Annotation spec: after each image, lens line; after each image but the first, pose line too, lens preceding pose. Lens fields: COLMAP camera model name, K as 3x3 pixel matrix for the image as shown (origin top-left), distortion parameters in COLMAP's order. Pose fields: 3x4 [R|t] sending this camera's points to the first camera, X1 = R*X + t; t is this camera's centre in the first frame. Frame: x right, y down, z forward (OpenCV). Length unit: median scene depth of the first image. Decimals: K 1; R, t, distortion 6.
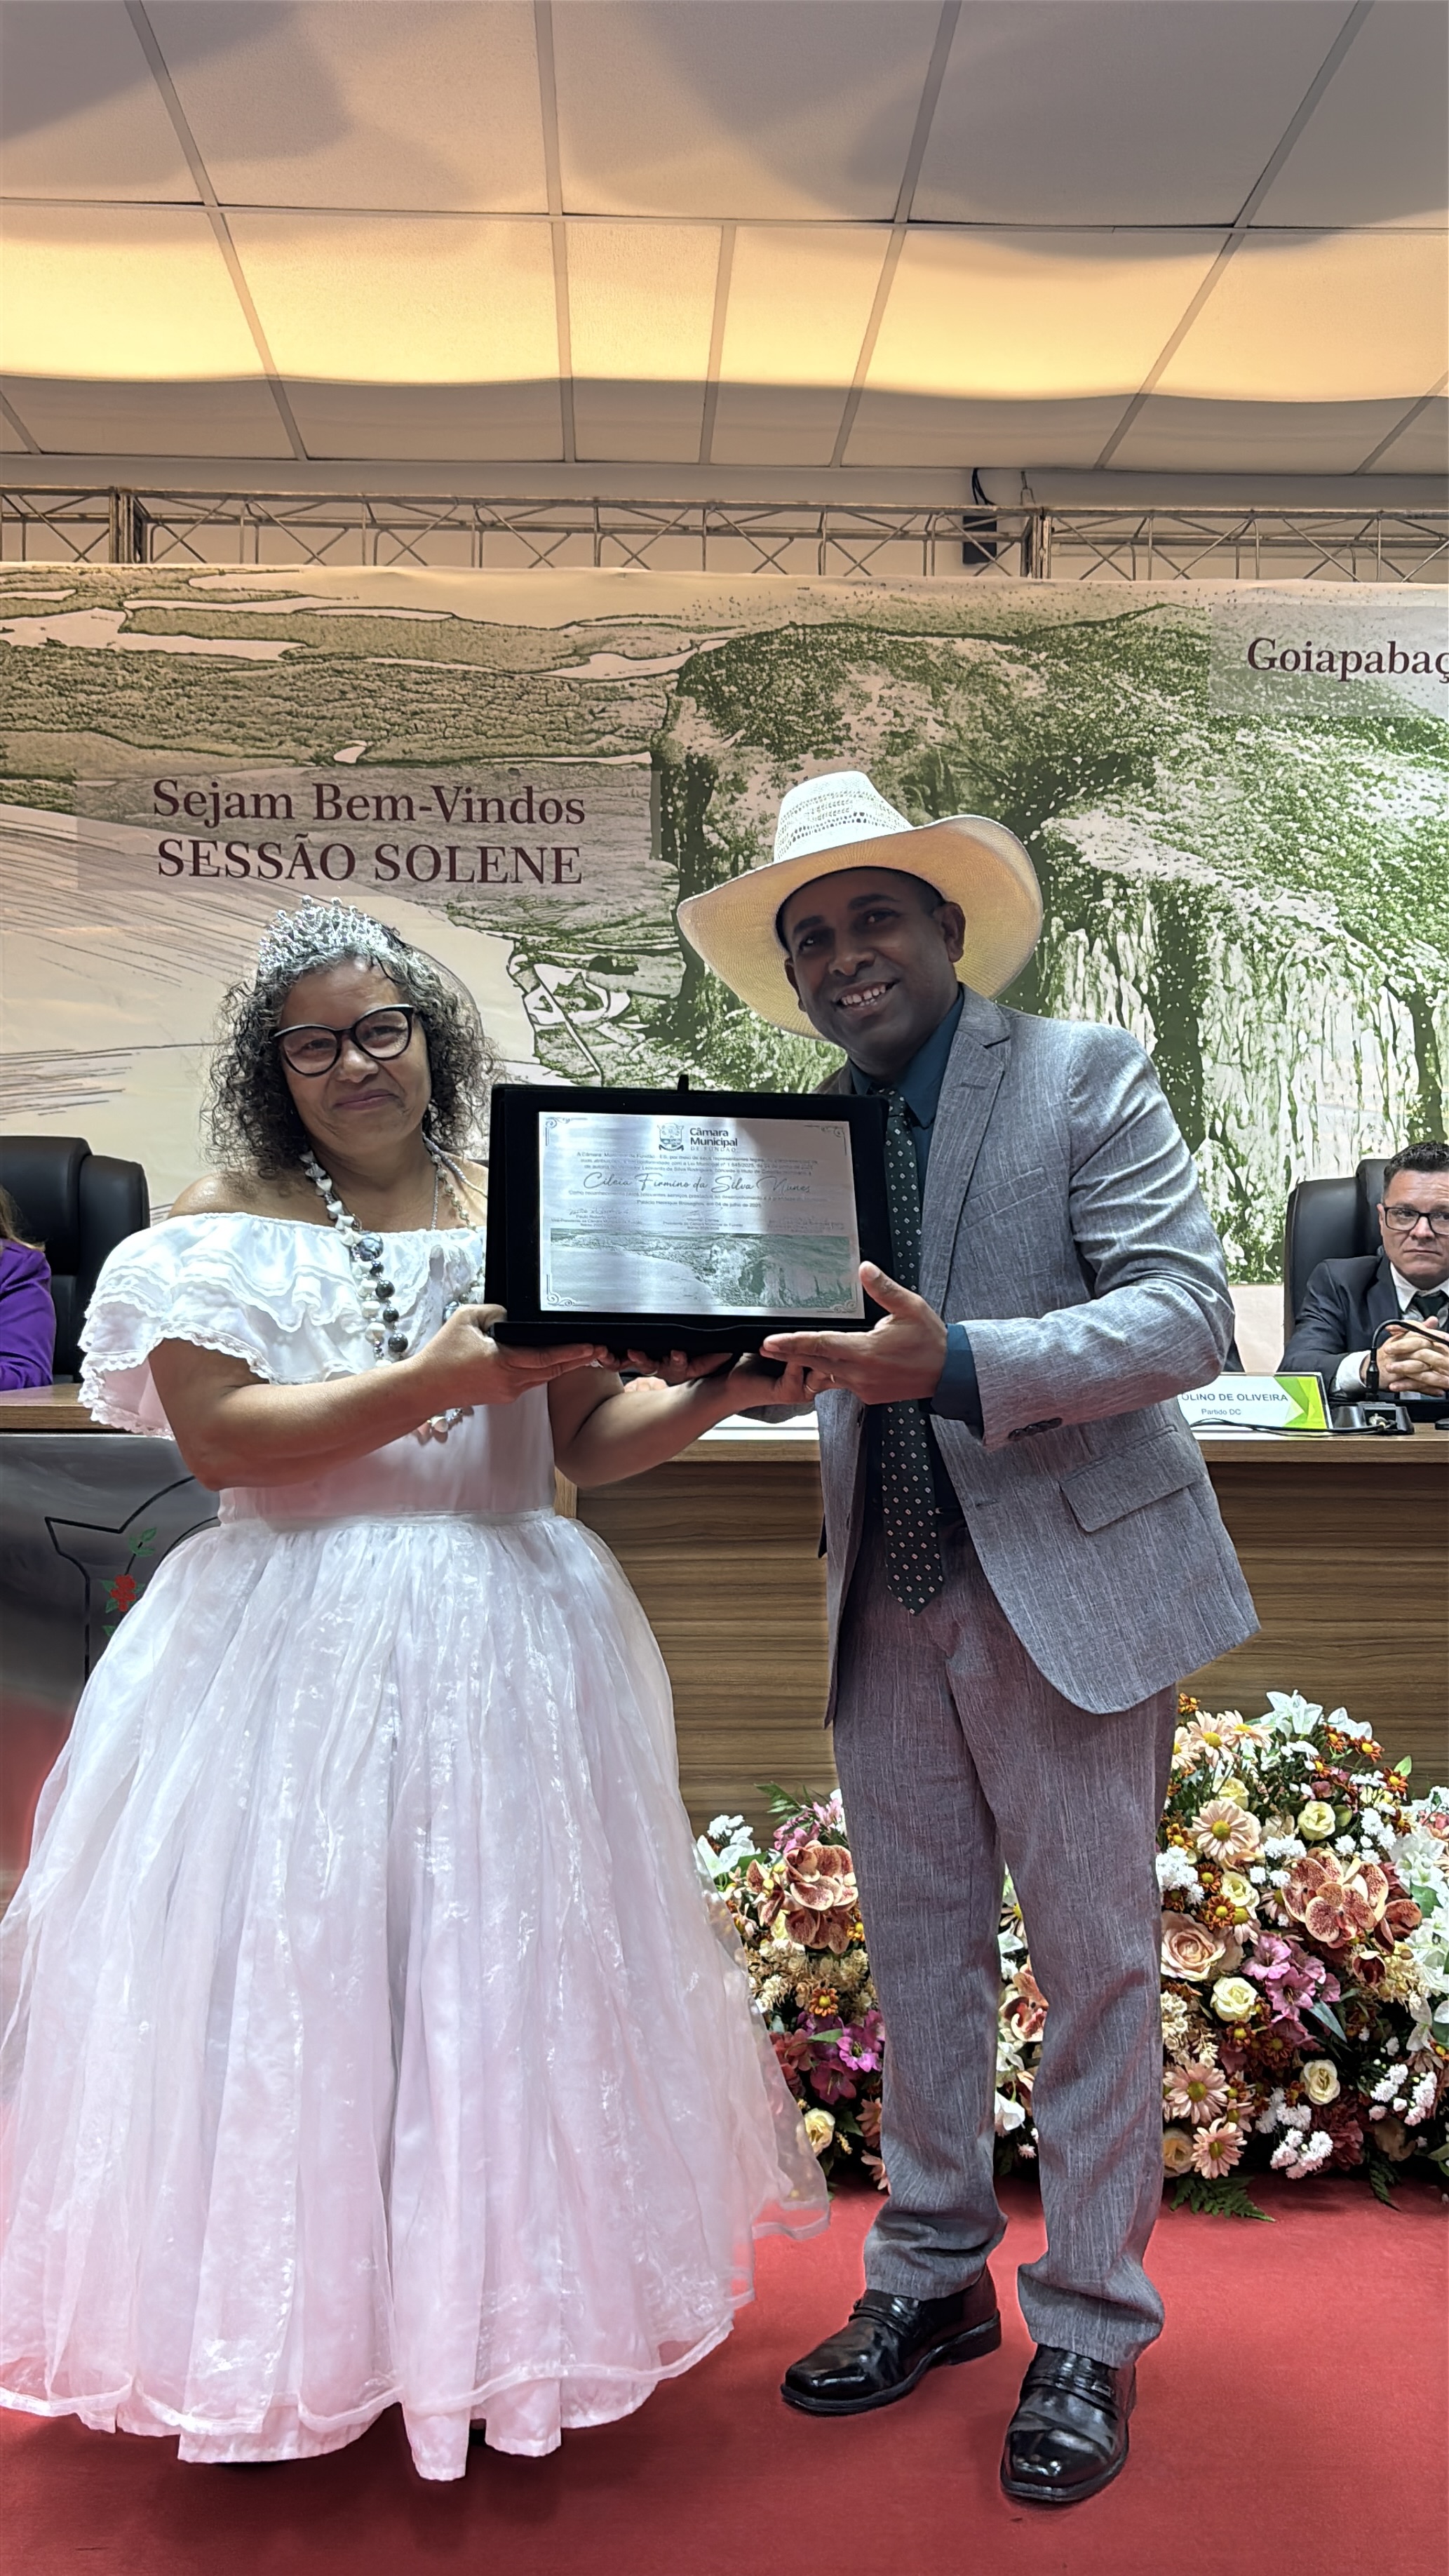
lens RADIAL K [[2275.5, 0, 710.3], [0, 2275.5, 1301.6], [0, 0, 1]] dist [0.023097, -0.028416]
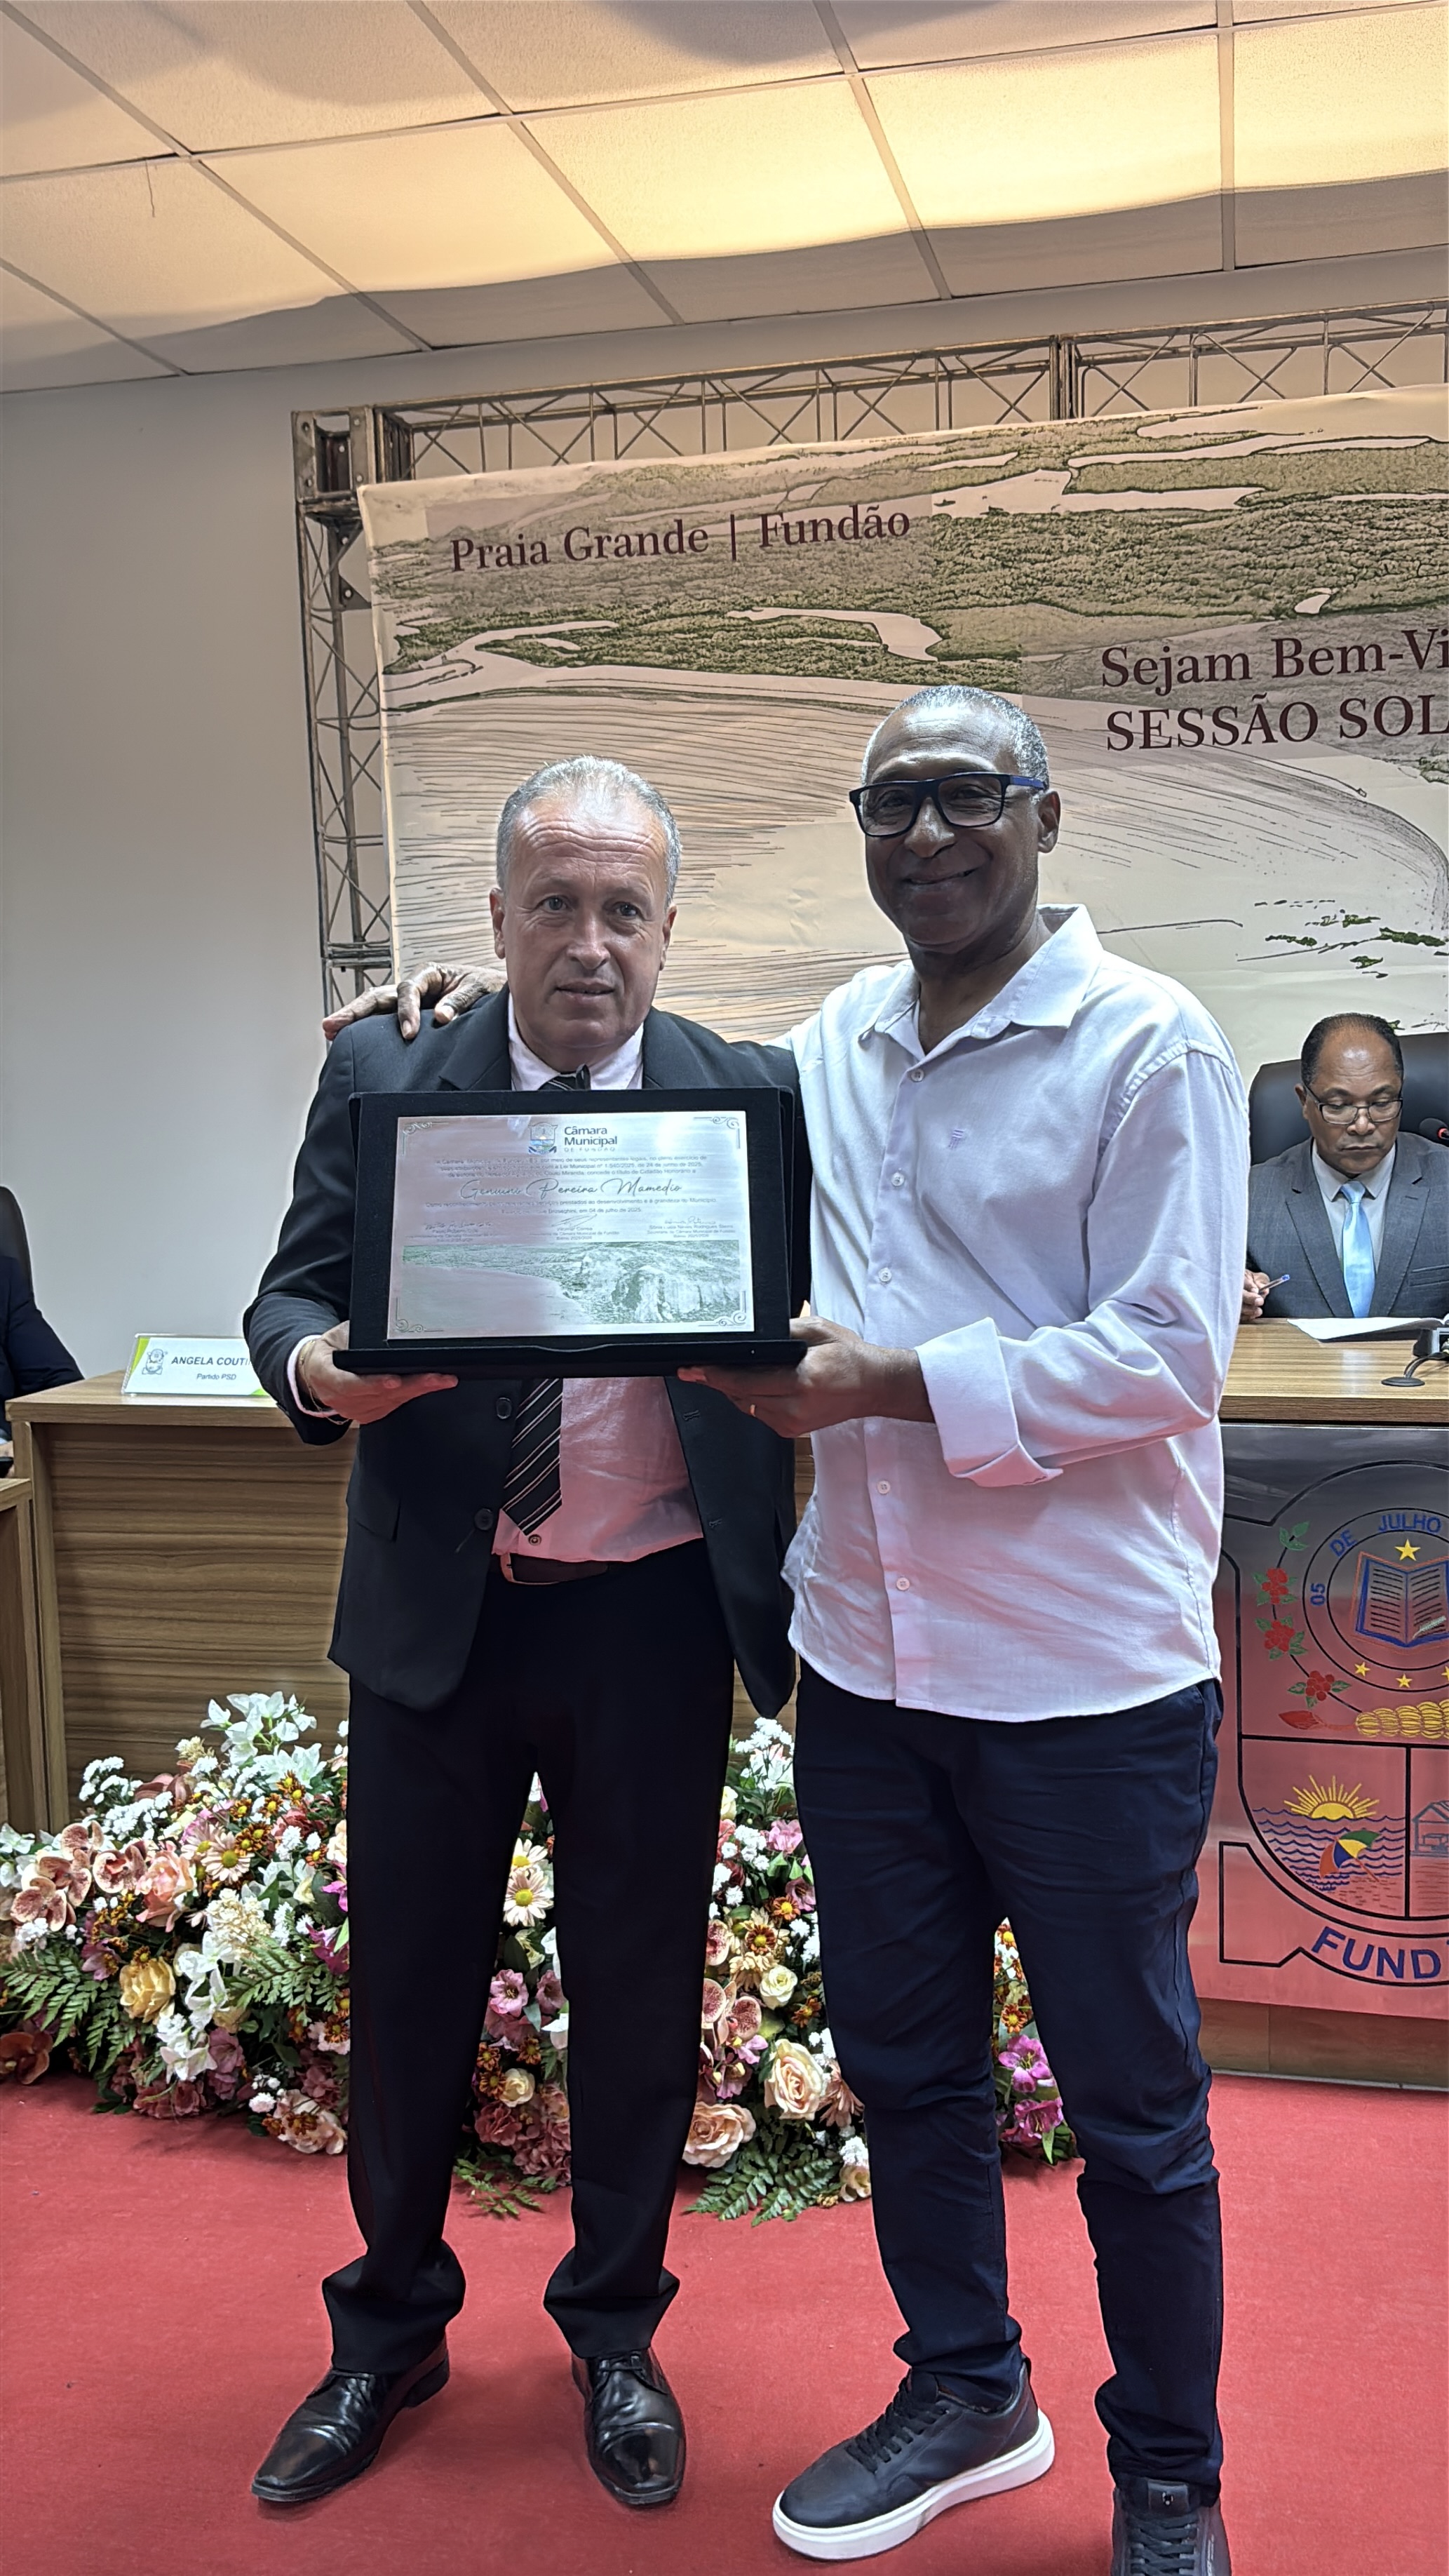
lens RADIAL K [[2275.5, 0, 740.7], [0, 2275.5, 1290.8], [0, 0, 1]] dist [0.023097, -0.028416]
pose [[0.963733, -0.001104, -0.266867, -0.134760], [0.030389, 0.993941, 0.105631, -0.066562], [0.265134, -0.109910, 0.957927, 0.013140]]
